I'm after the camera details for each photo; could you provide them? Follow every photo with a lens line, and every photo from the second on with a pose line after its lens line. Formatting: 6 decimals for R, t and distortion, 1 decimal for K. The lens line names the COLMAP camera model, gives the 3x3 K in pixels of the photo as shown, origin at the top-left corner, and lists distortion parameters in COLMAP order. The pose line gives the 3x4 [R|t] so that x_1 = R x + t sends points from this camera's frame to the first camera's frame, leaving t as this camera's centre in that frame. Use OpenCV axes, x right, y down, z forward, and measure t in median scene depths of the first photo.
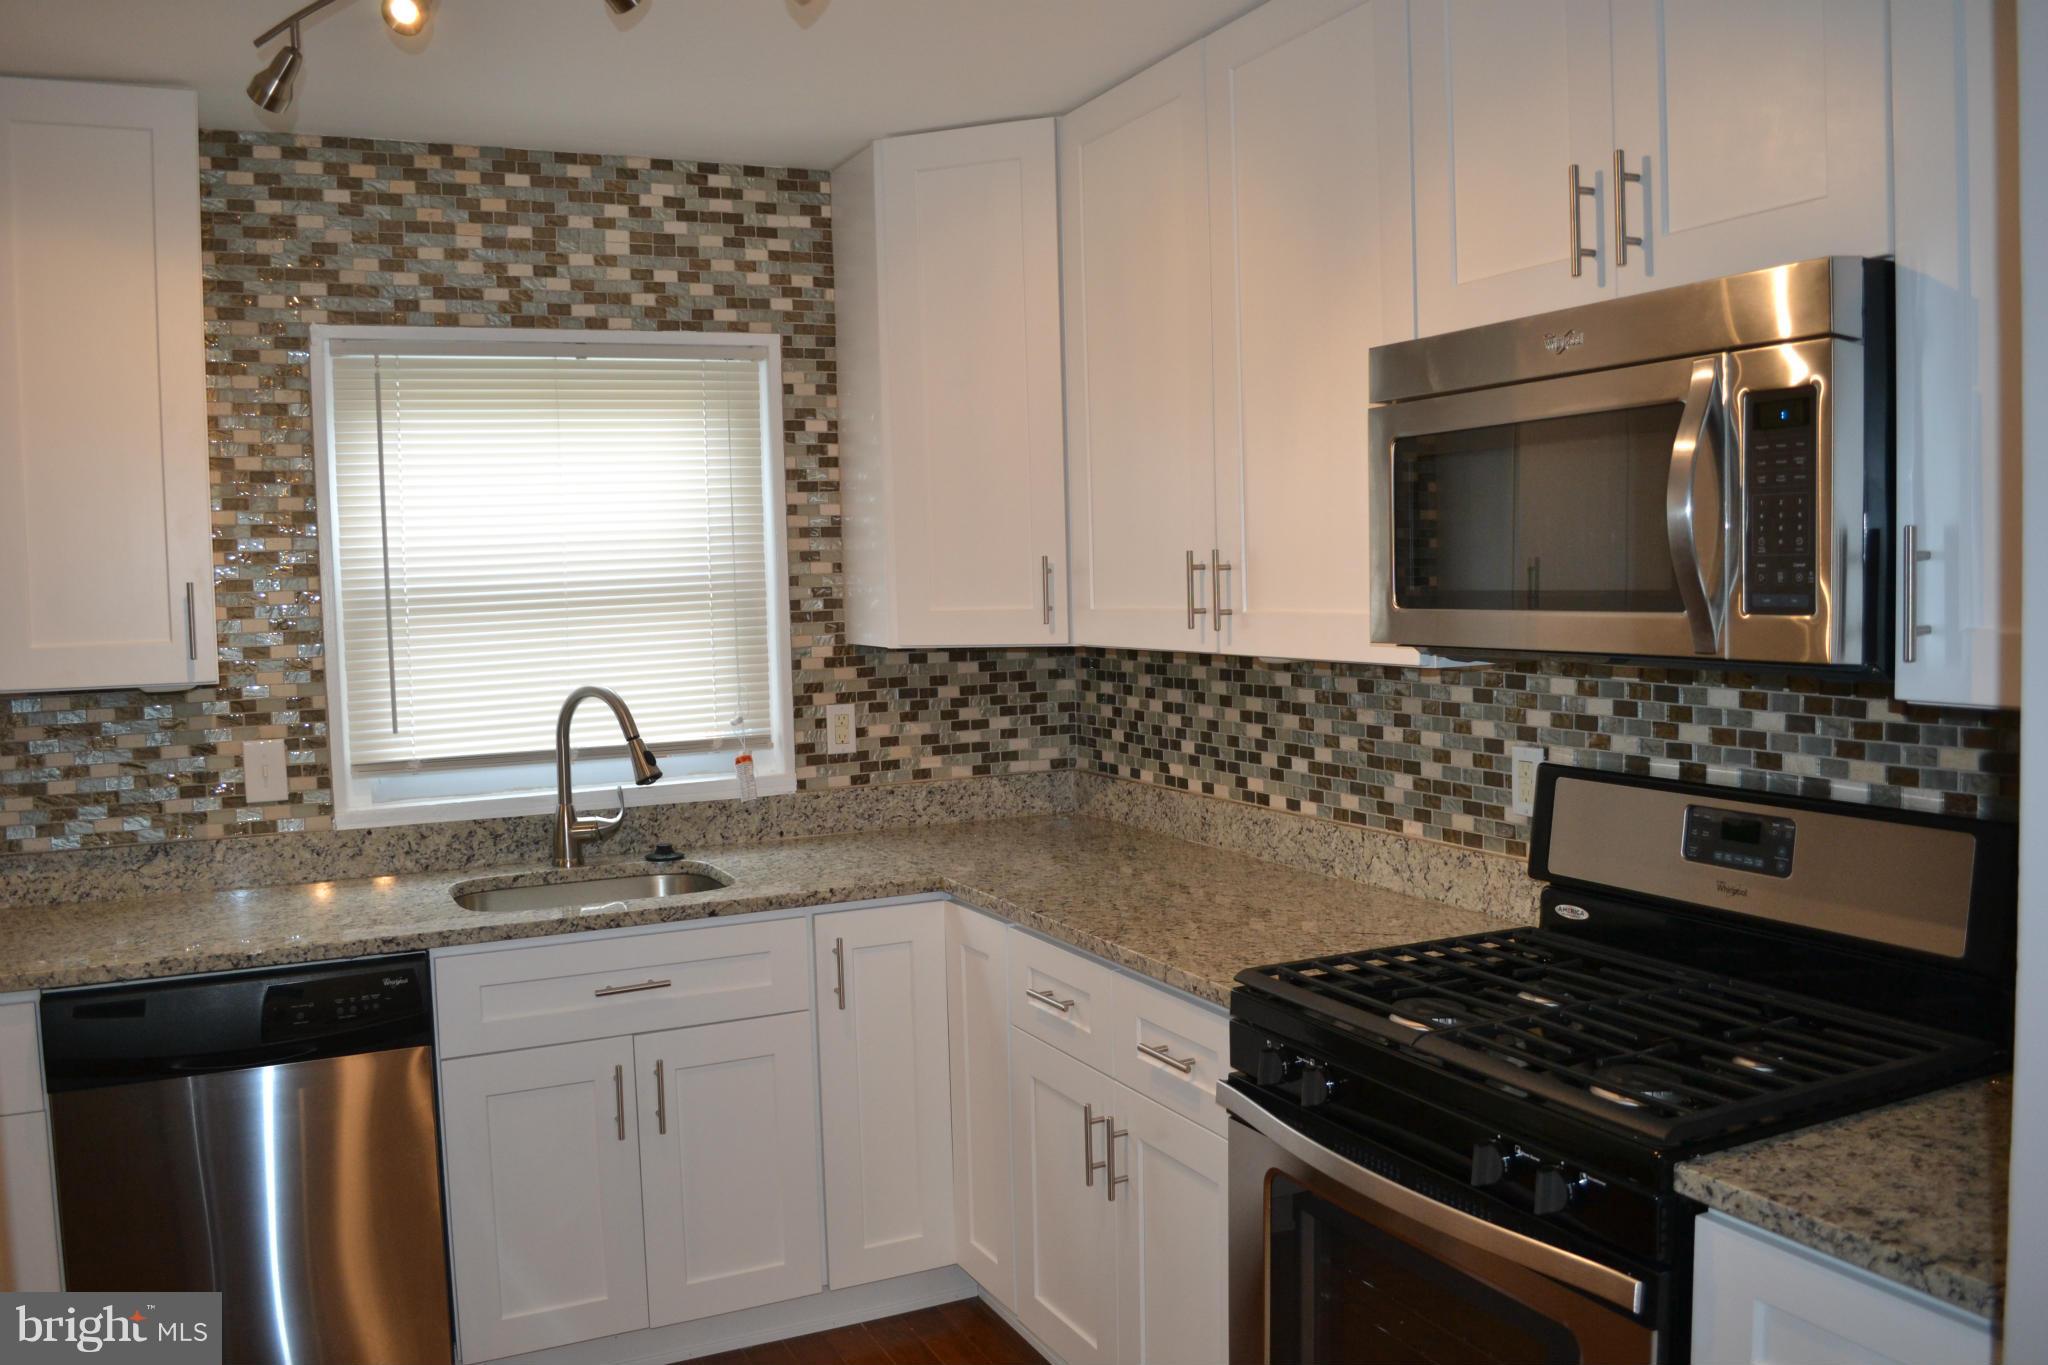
lens RADIAL K [[1638.5, 0, 1008.9], [0, 1638.5, 687.4], [0, 0, 1]] dist [-0.082464, 0.010098]
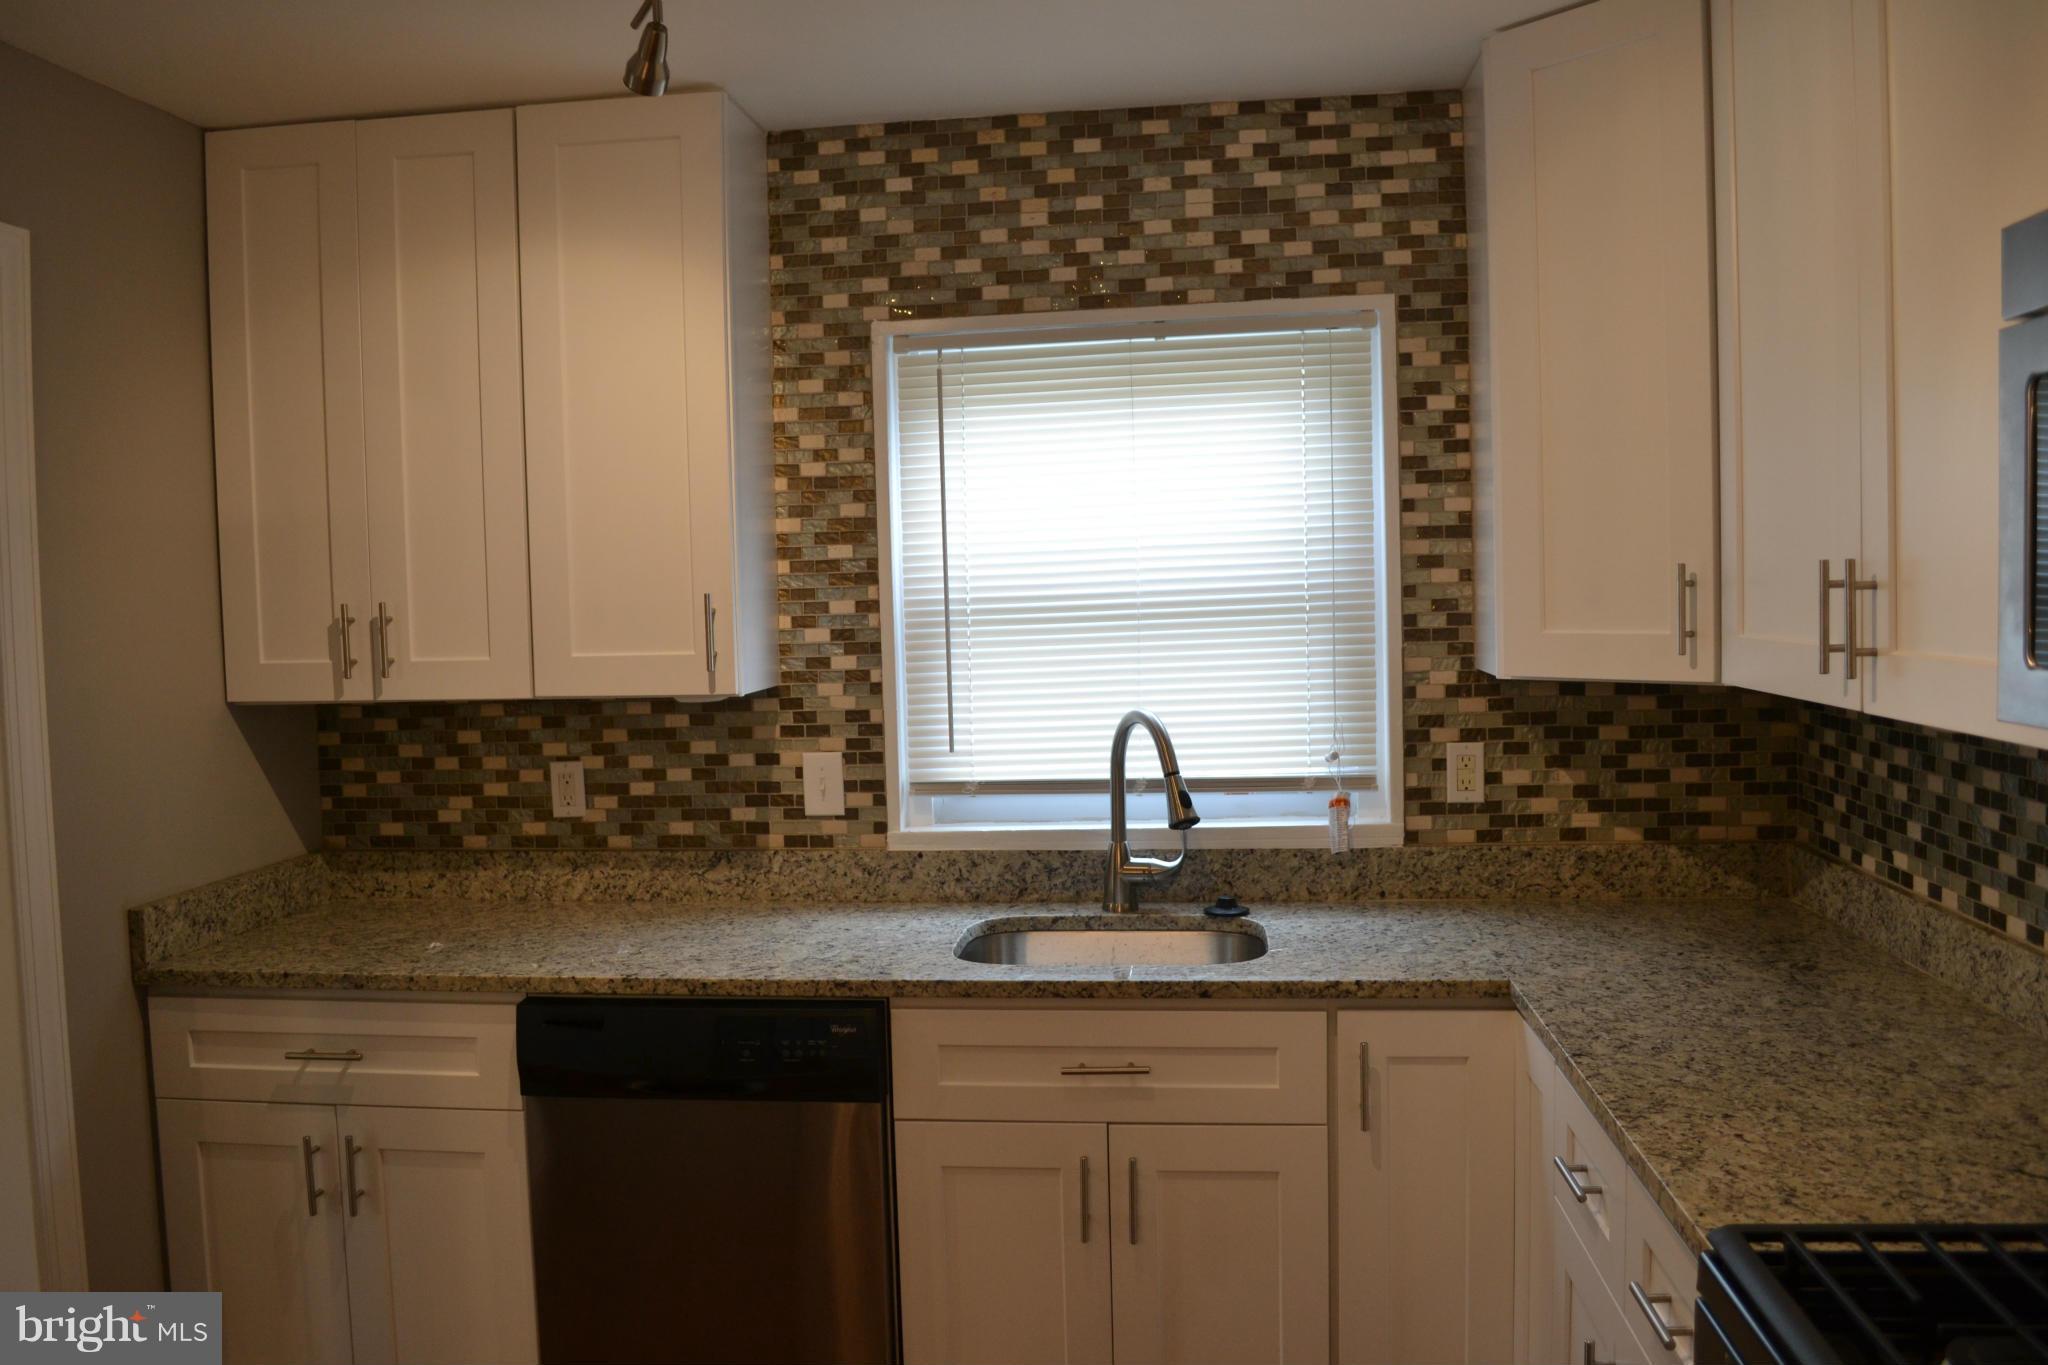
lens RADIAL K [[1638.5, 0, 1008.9], [0, 1638.5, 687.4], [0, 0, 1]] dist [-0.082464, 0.010098]
pose [[0.842144, 0.036519, -0.538015, 0.162020], [-0.032956, 0.999325, 0.016245, -0.026158], [0.538245, 0.004050, 0.842779, 0.220973]]
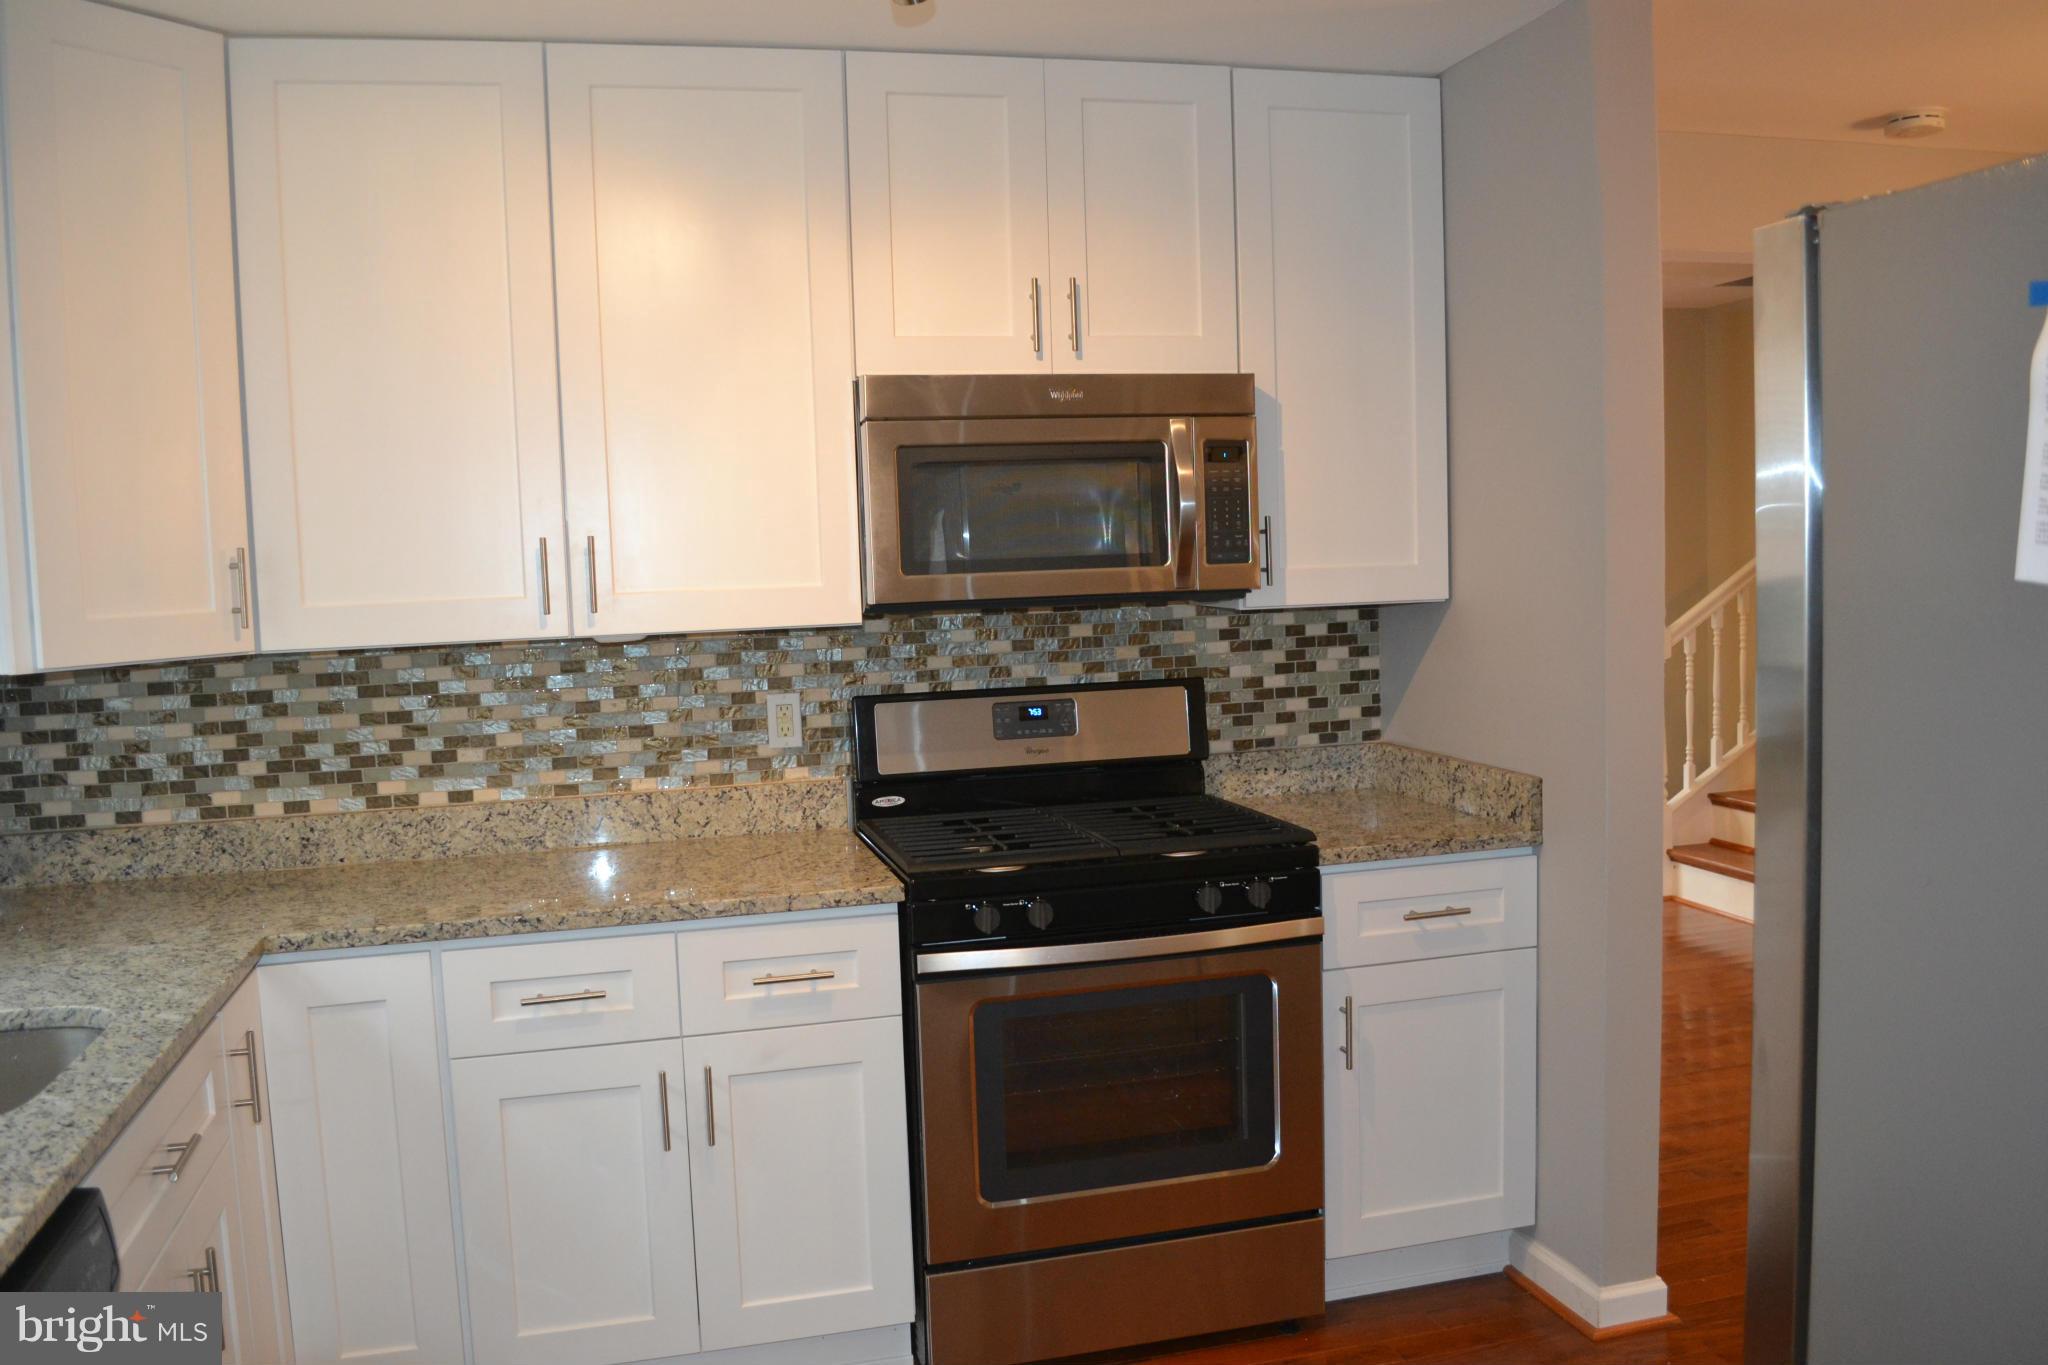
lens RADIAL K [[1638.5, 0, 1008.9], [0, 1638.5, 687.4], [0, 0, 1]] dist [-0.082464, 0.010098]
pose [[0.196695, -0.065515, 0.978273, -0.722862], [0.098199, 0.994064, 0.046828, -0.008615], [-0.975535, 0.086855, 0.201961, 0.453636]]
